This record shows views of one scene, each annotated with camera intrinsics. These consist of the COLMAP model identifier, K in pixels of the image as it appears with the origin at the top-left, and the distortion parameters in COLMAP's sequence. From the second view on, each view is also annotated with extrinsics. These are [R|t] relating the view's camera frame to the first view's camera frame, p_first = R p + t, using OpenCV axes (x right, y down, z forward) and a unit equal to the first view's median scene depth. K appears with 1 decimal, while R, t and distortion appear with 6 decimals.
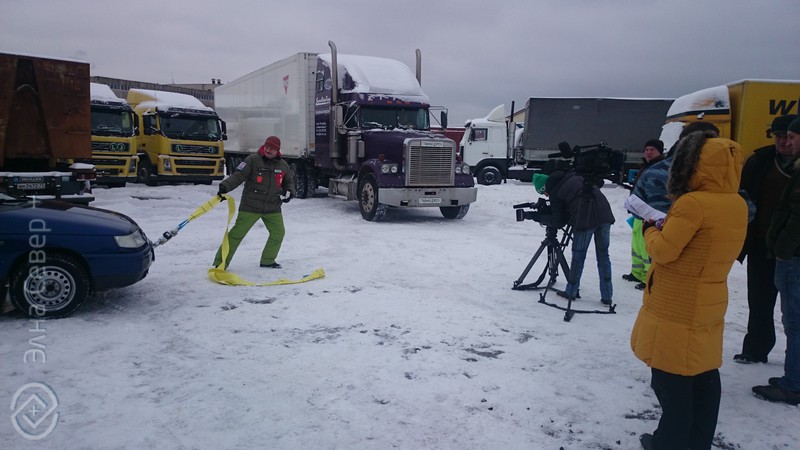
lens RADIAL K [[616.9, 0, 400.6], [0, 616.9, 225.6], [0, 0, 1]] dist [0.075083, -0.014683]
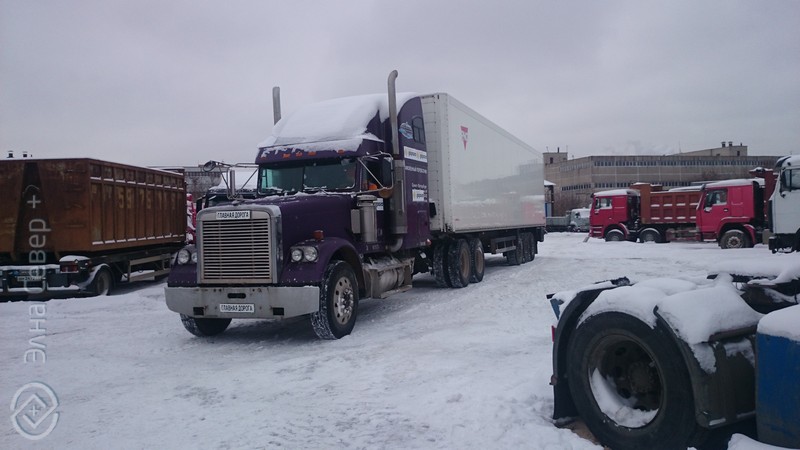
lens RADIAL K [[616.9, 0, 399.8], [0, 616.9, 223.1], [0, 0, 1]] dist [0.075083, -0.014683]
pose [[0.702244, -0.049978, -0.710180, 0.593600], [-0.034887, 0.993919, -0.104442, -0.064607], [0.711082, 0.098120, 0.696230, 0.676195]]
